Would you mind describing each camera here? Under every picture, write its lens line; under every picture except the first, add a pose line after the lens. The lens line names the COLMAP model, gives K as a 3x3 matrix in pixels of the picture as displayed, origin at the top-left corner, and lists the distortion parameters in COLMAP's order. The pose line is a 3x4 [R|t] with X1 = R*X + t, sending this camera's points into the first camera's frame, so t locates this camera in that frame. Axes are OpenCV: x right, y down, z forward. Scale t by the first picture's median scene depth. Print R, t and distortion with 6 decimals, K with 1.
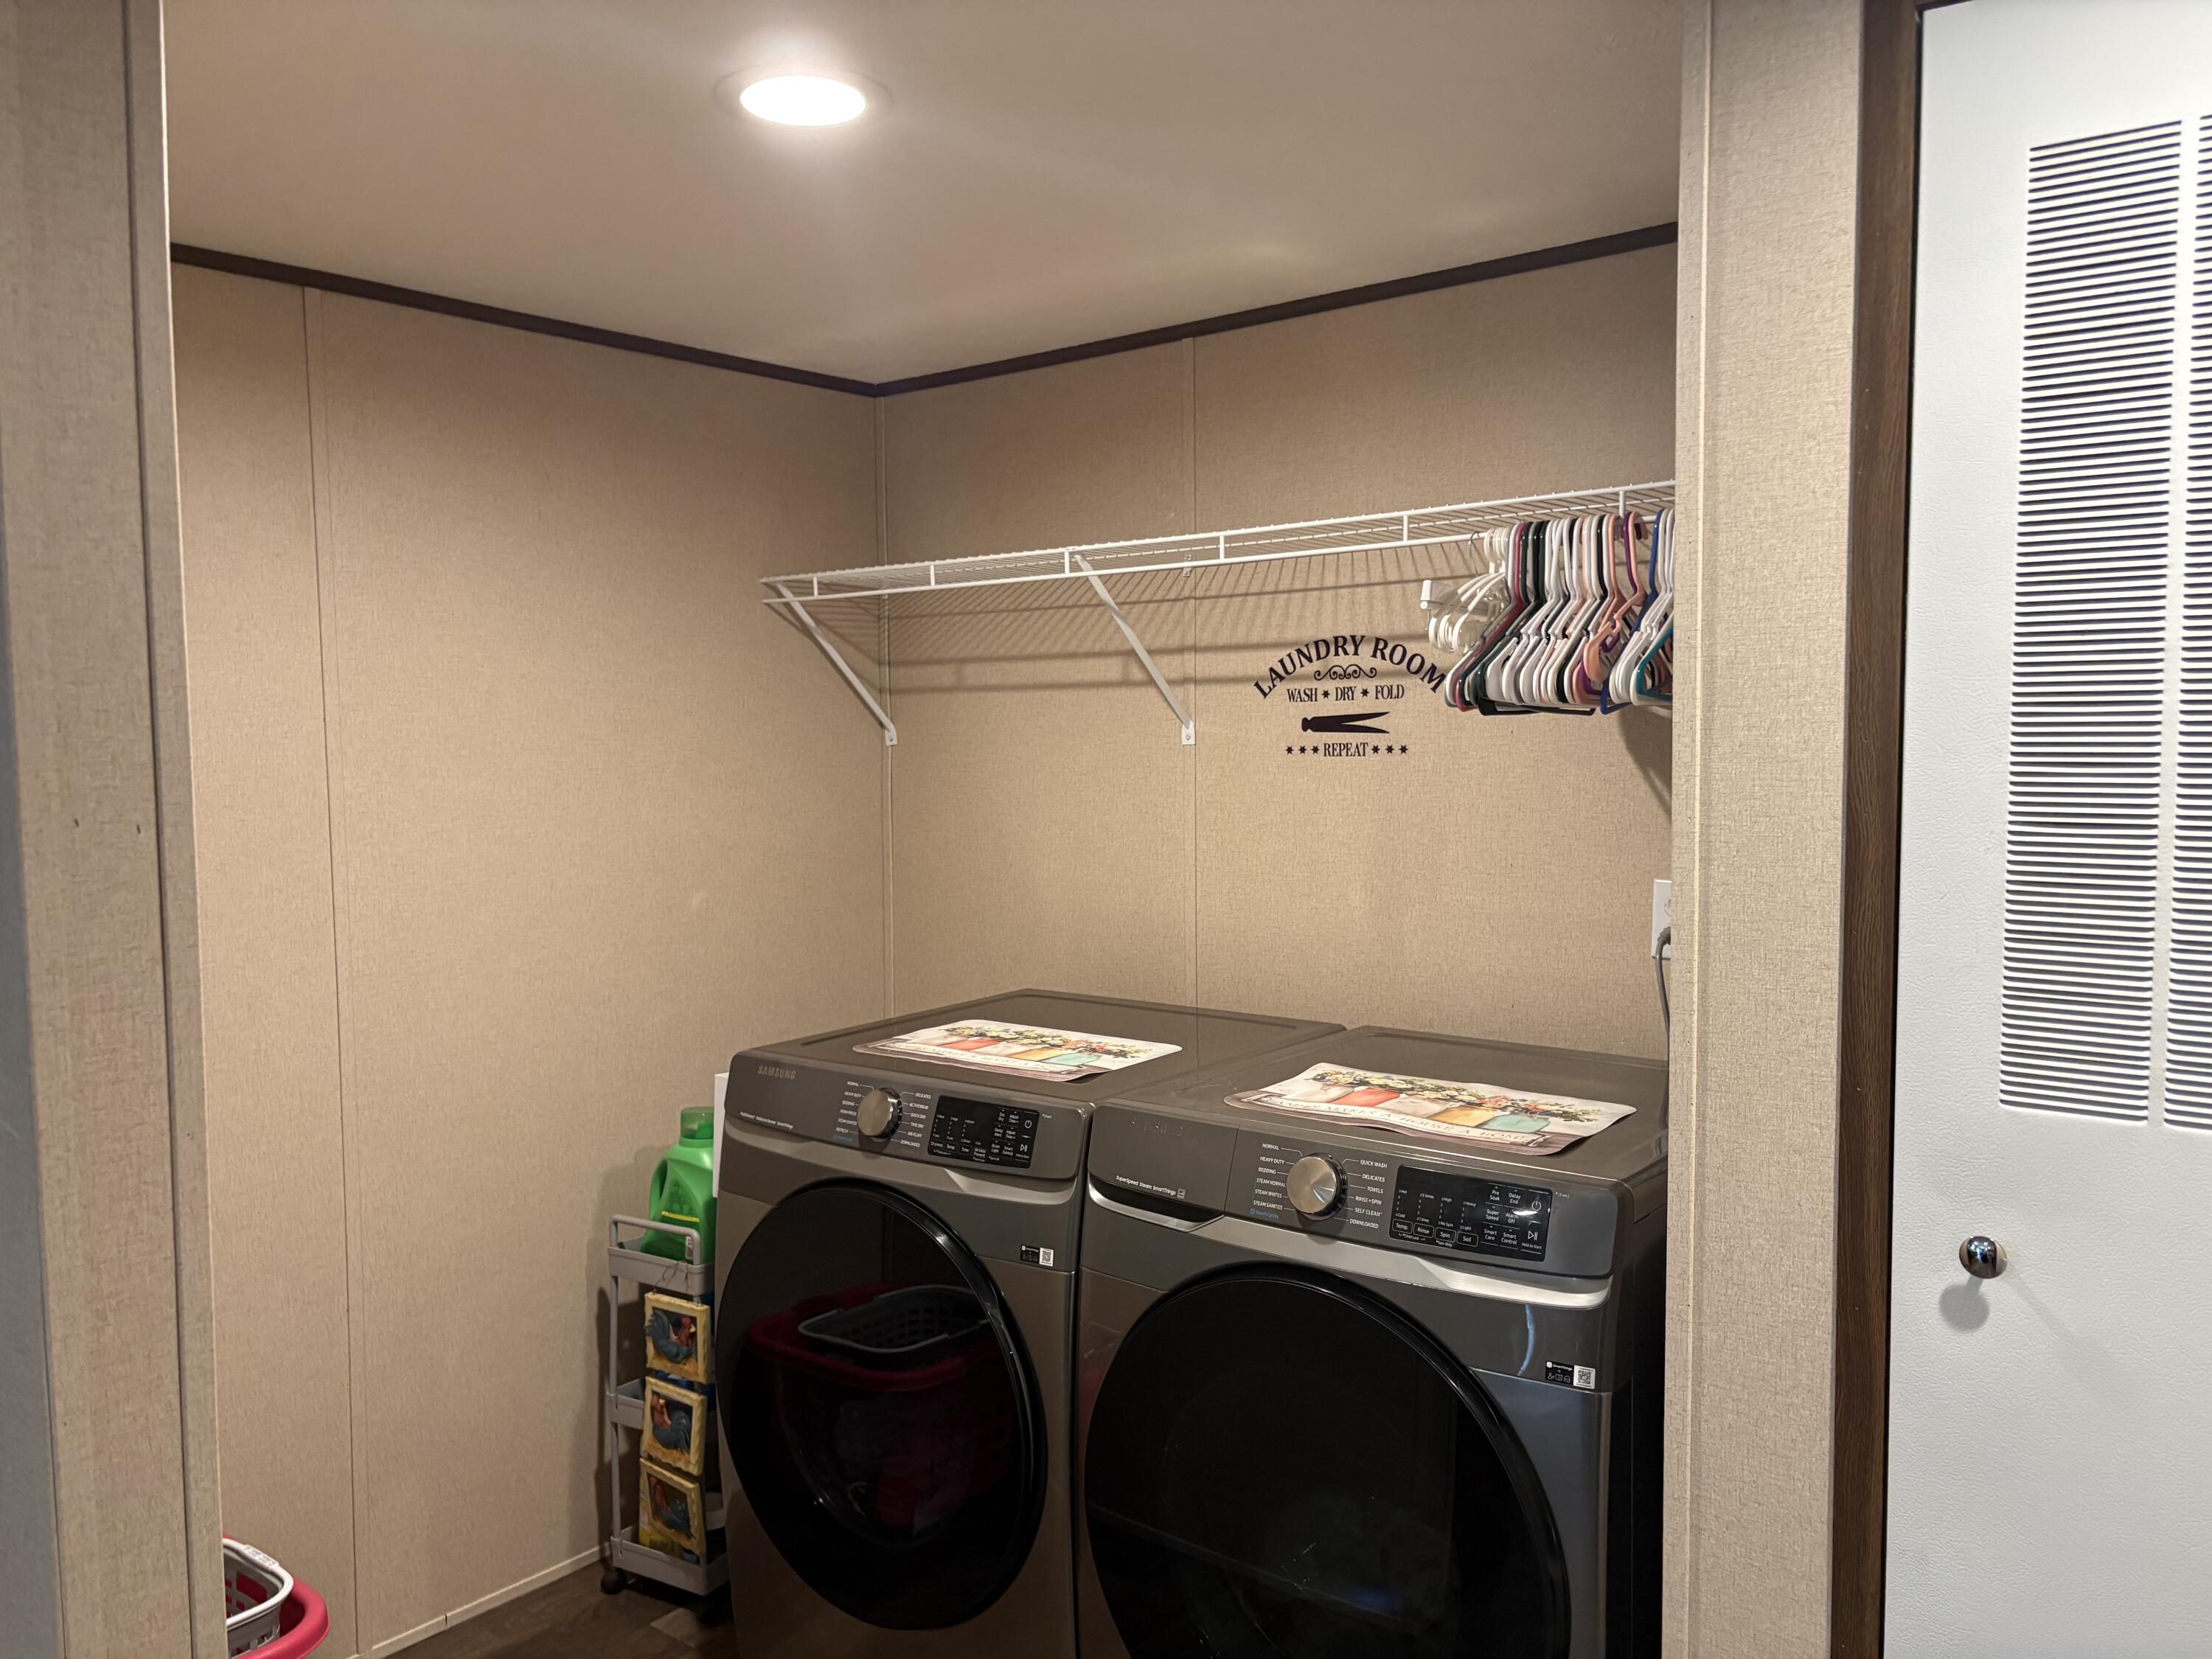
lens RADIAL K [[1681.2, 0, 1119.4], [0, 1681.2, 837.7], [0, 0, 1]] dist [0.039895, -0.035719]
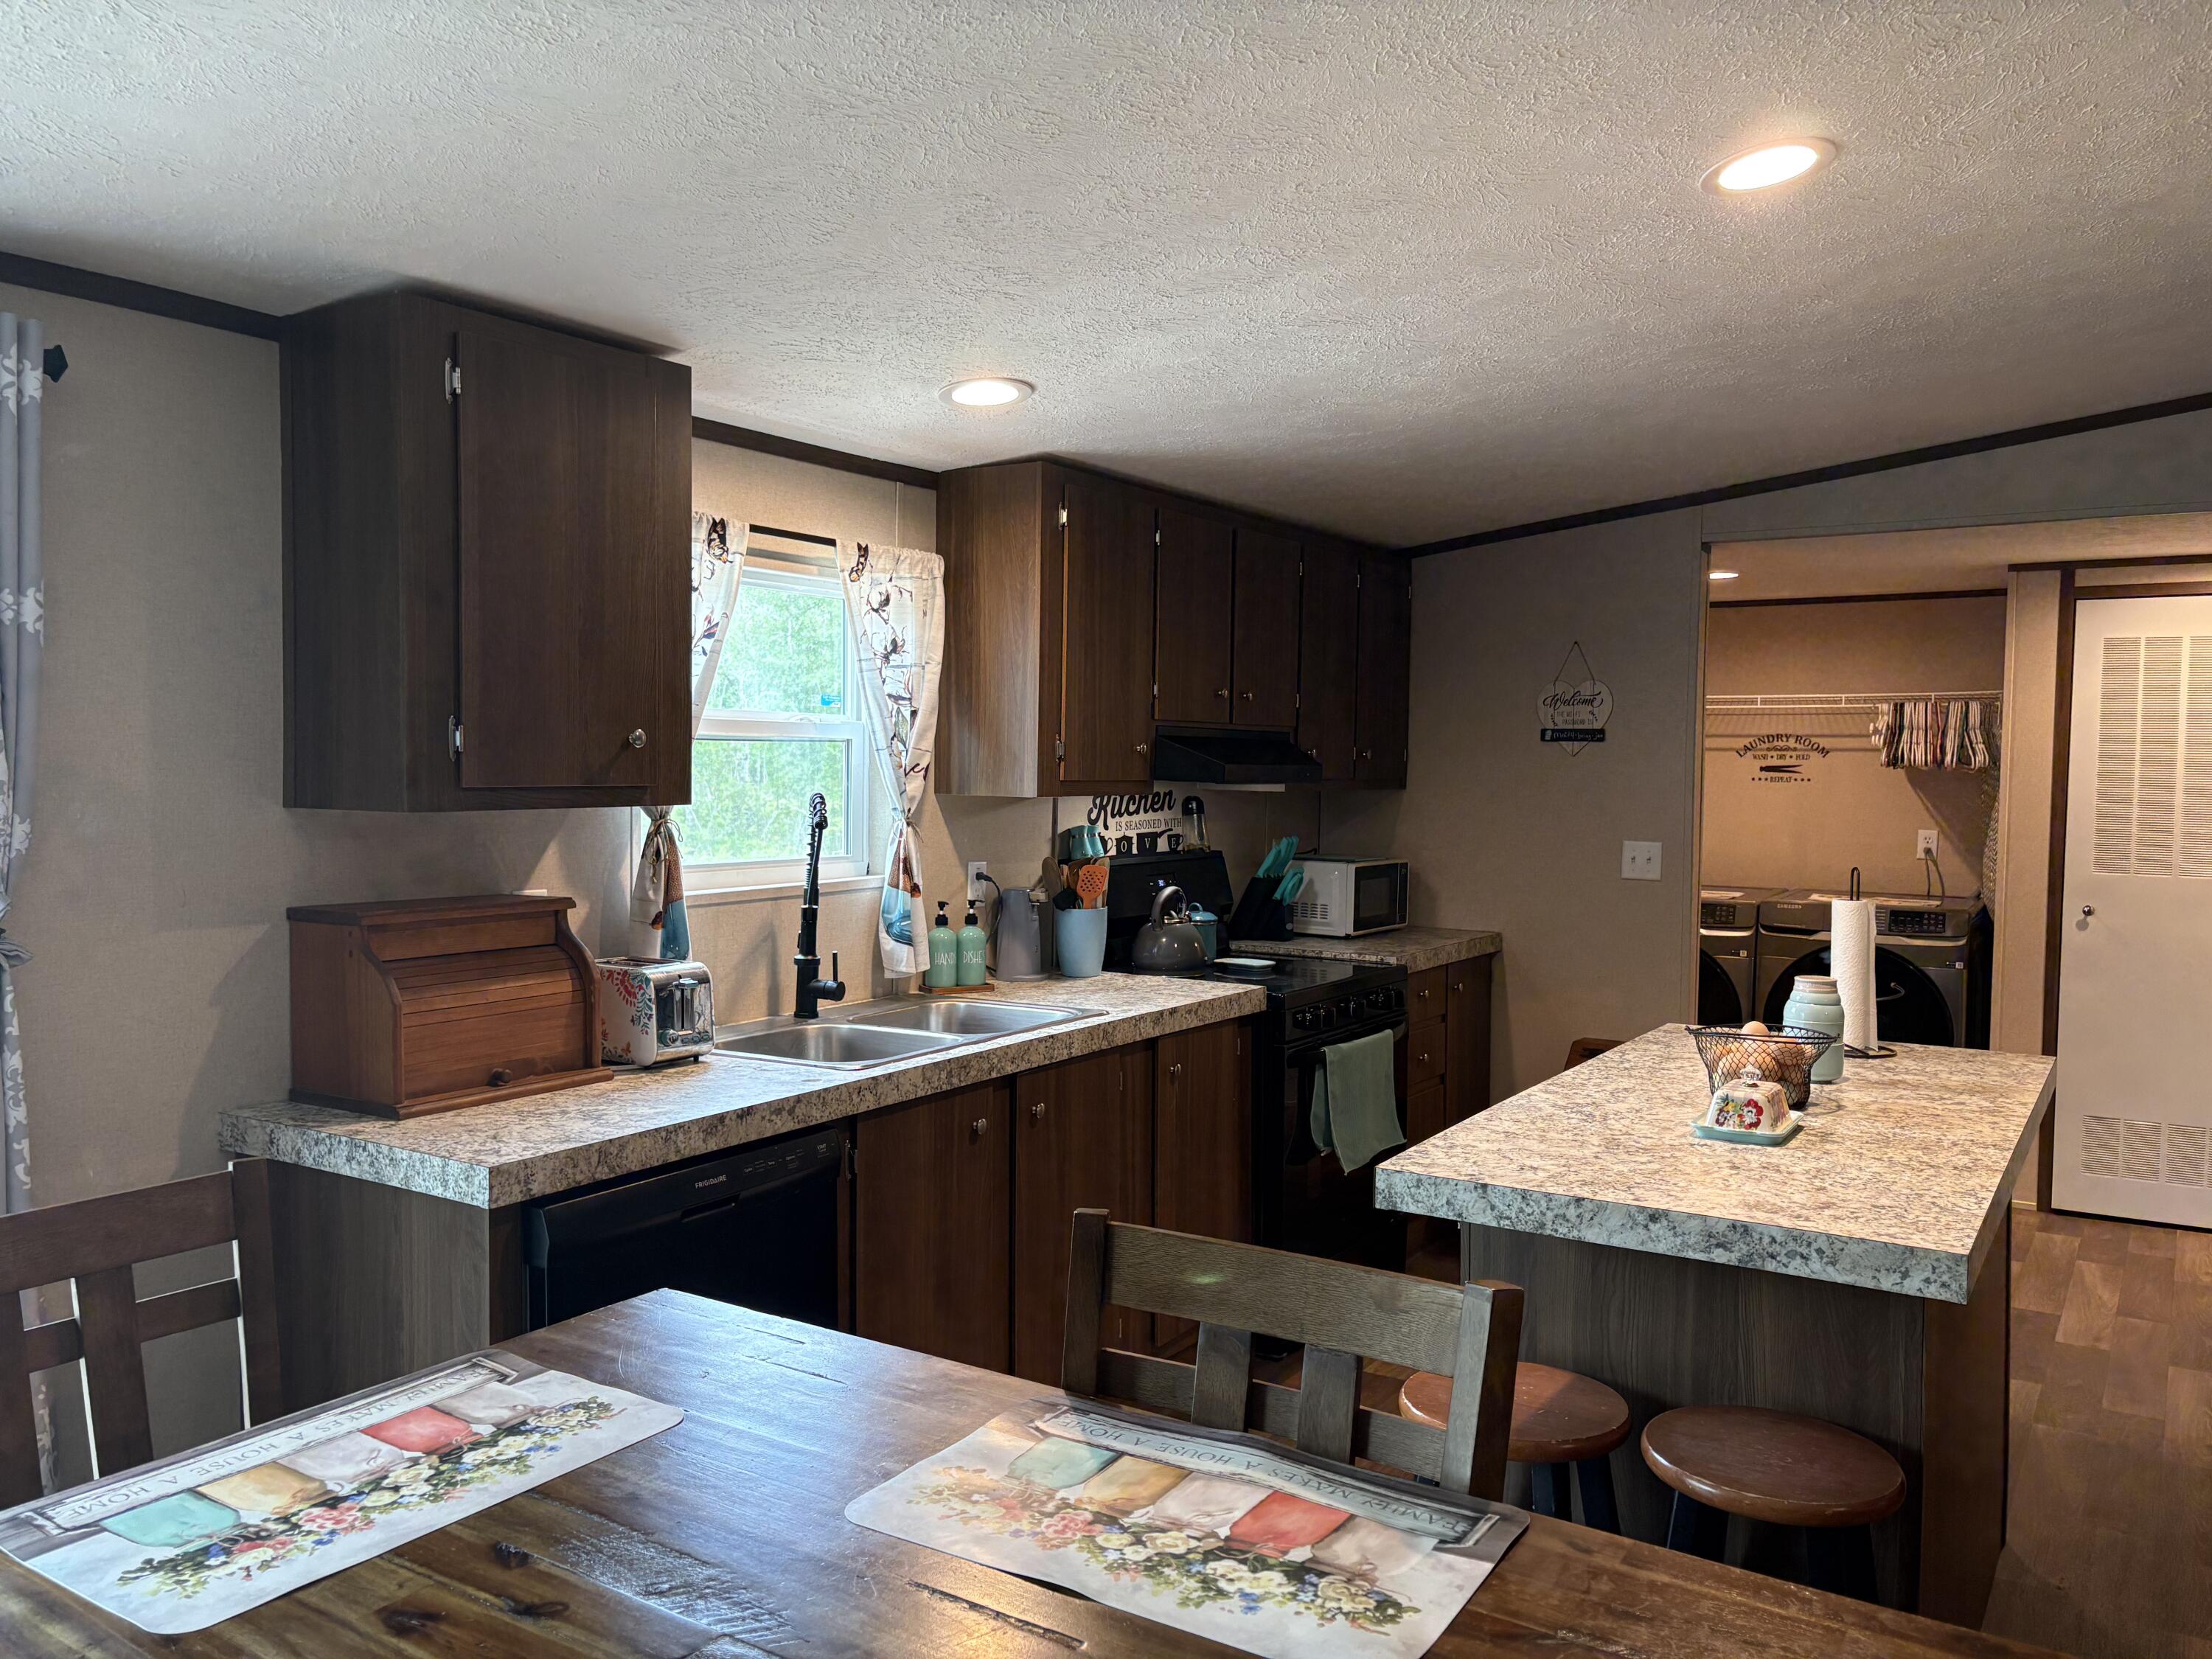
lens RADIAL K [[1681.2, 0, 1096.4], [0, 1681.2, 838.5], [0, 0, 1]] dist [0.039895, -0.035719]
pose [[0.994668, 0.015001, 0.102028, -1.410997], [-0.013715, 0.999818, -0.013288, 0.103296], [-0.102209, 0.011818, 0.994693, -1.735978]]
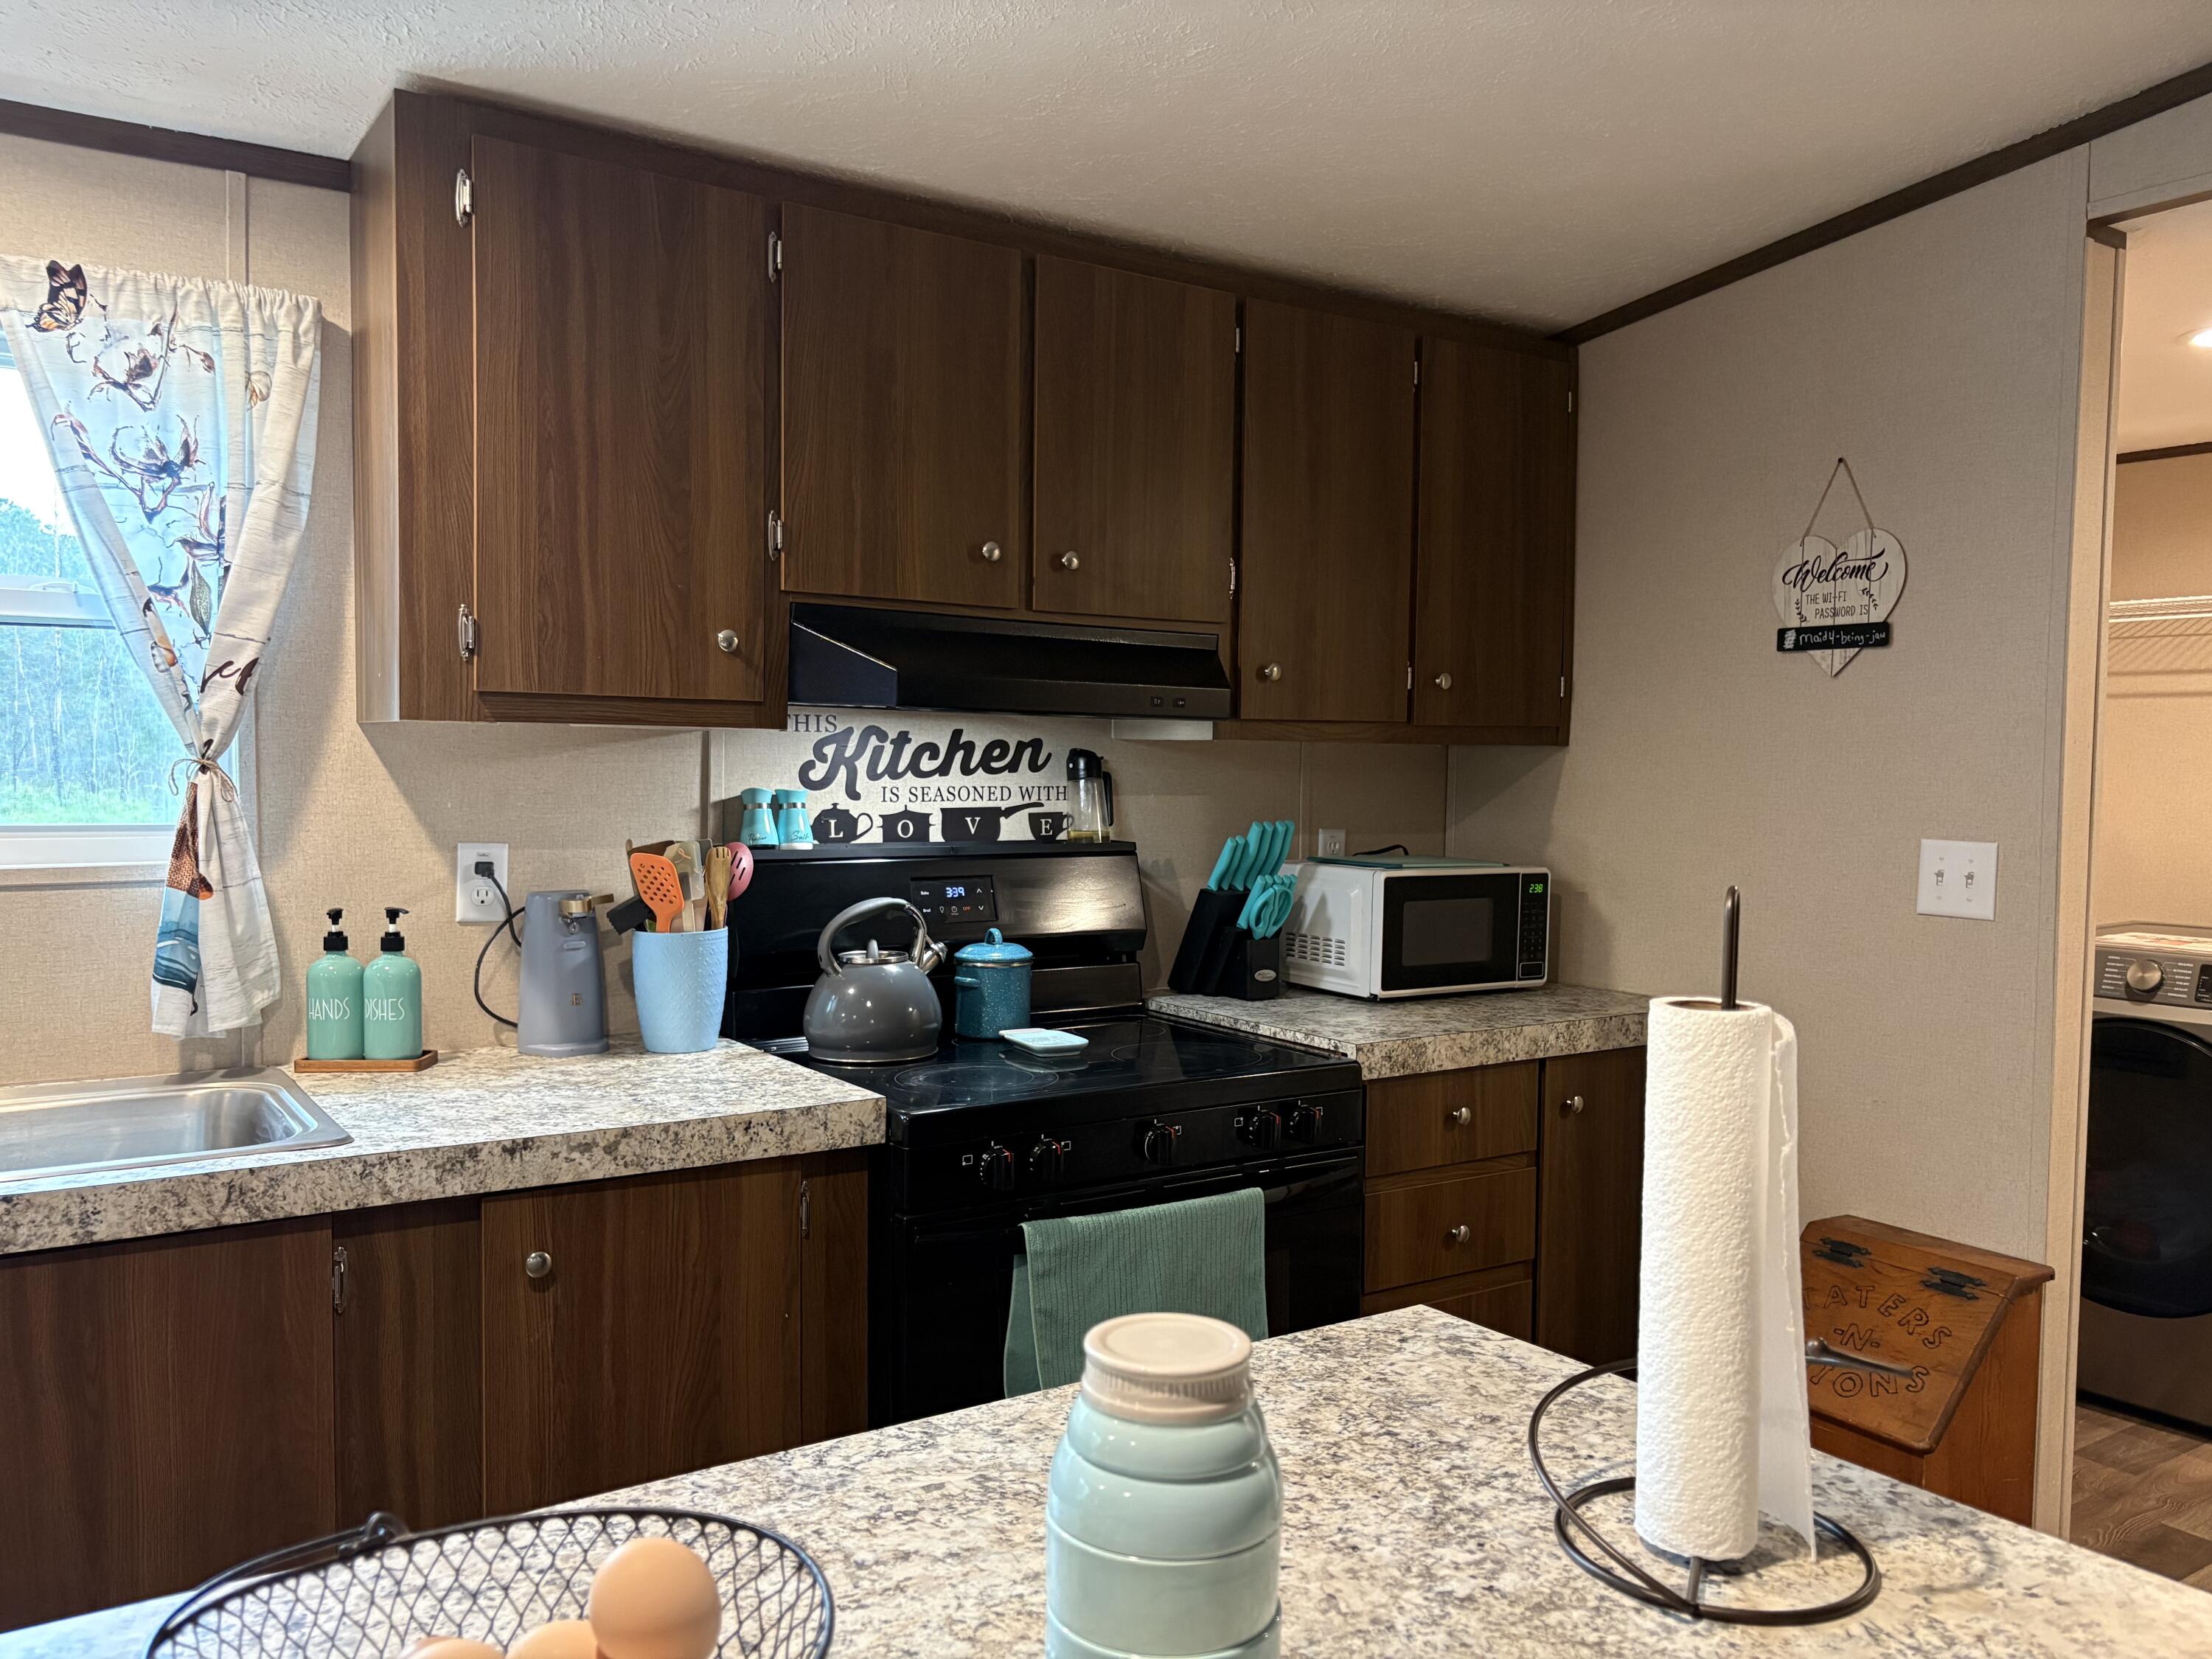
lens RADIAL K [[1681.2, 0, 1084.1], [0, 1681.2, 842.1], [0, 0, 1]] dist [0.039895, -0.035719]
pose [[0.954146, 0.036066, -0.297161, -0.689065], [-0.039611, 0.999198, -0.005916, 0.097128], [0.296709, 0.017415, 0.954809, -0.836762]]
